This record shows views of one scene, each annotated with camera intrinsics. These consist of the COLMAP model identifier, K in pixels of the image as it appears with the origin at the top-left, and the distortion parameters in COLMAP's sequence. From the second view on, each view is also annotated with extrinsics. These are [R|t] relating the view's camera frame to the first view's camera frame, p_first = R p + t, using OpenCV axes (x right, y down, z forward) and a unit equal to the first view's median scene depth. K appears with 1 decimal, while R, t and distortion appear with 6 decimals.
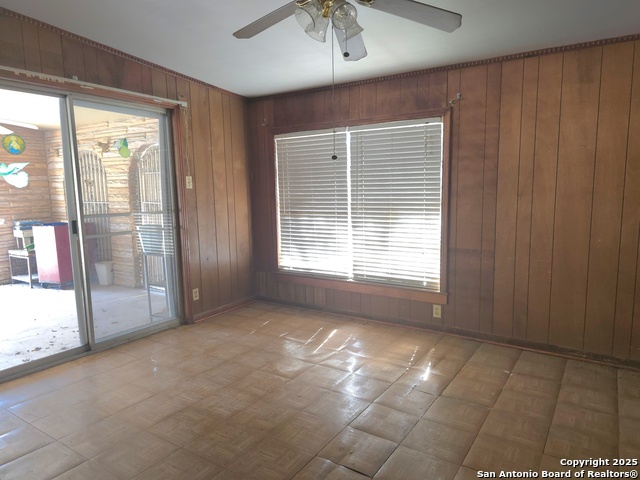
lens RADIAL K [[430.7, 0, 316.6], [0, 430.7, 246.0], [0, 0, 1]] dist [0.035227, -0.018464]
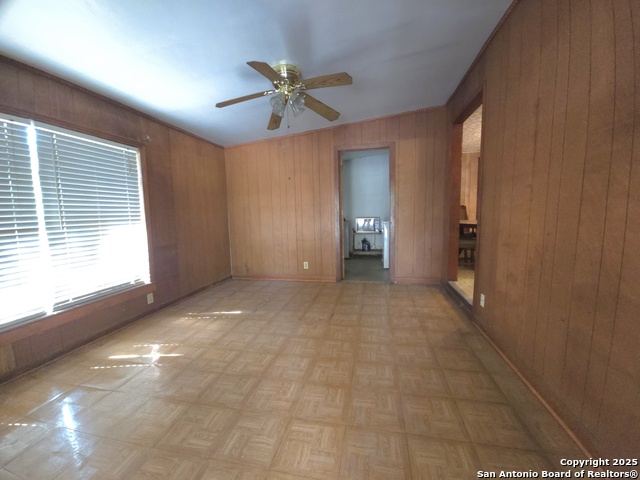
lens RADIAL K [[259.1, 0, 323.8], [0, 259.1, 236.6], [0, 0, 1]] dist [0.000150, -0.001455]
pose [[-0.375337, -0.061682, 0.924834, -0.619494], [0.155855, 0.979377, 0.128572, -0.048121], [-0.913691, 0.192398, -0.357983, 0.774016]]
